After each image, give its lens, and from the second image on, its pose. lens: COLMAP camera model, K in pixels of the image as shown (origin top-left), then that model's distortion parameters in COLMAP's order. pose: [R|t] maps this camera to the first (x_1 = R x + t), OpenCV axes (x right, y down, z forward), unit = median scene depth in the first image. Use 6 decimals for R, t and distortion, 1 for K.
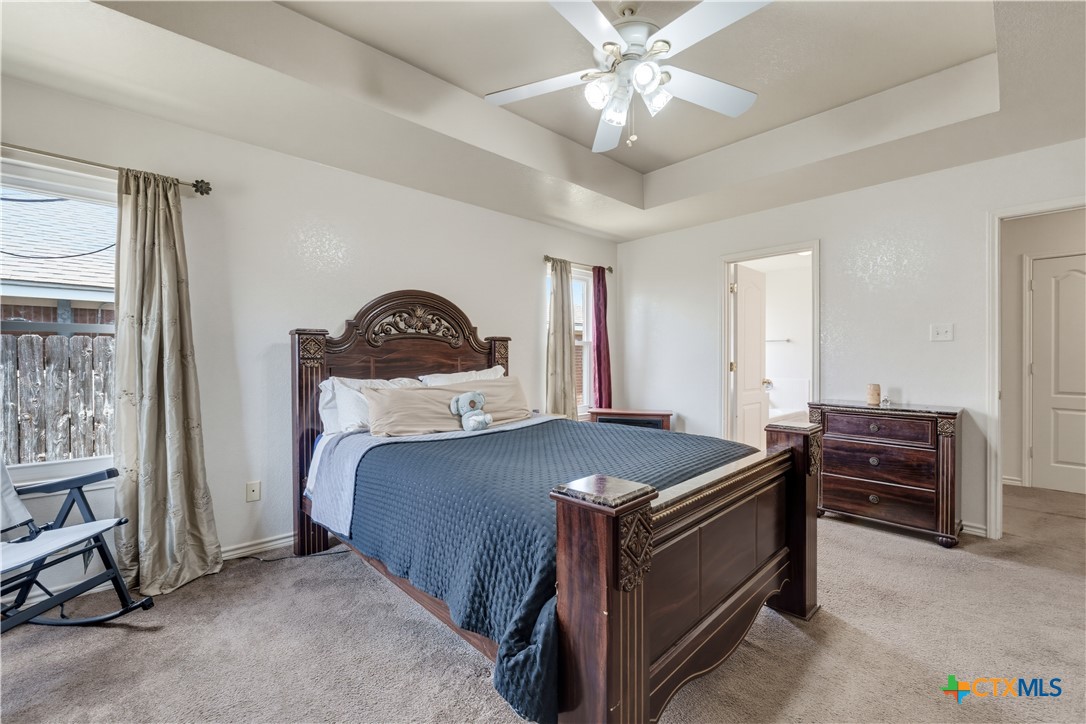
lens RADIAL K [[457.7, 0, 543.4], [0, 457.7, 360.2], [0, 0, 1]] dist [-0.011108, 0.001182]
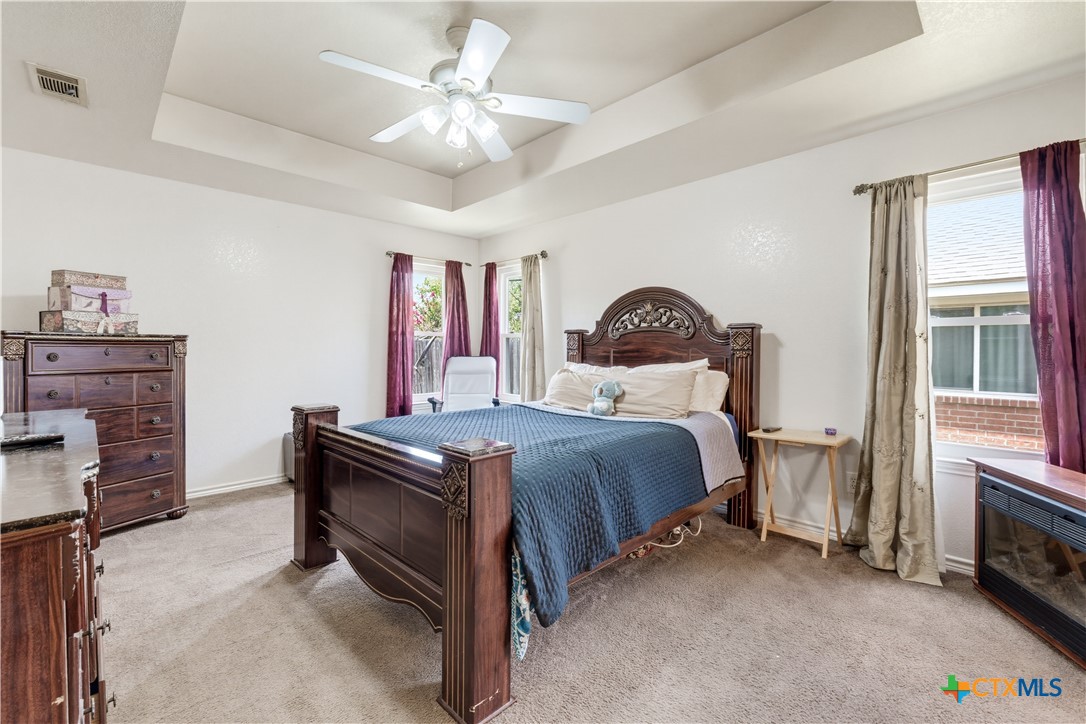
lens RADIAL K [[457.7, 0, 542.9], [0, 457.7, 354.0], [0, 0, 1]] dist [-0.011108, 0.001182]
pose [[0.017275, 0.011679, -0.999783, 0.817425], [-0.008327, 0.999899, 0.011536, -0.004008], [0.999816, 0.008126, 0.017370, 0.737306]]
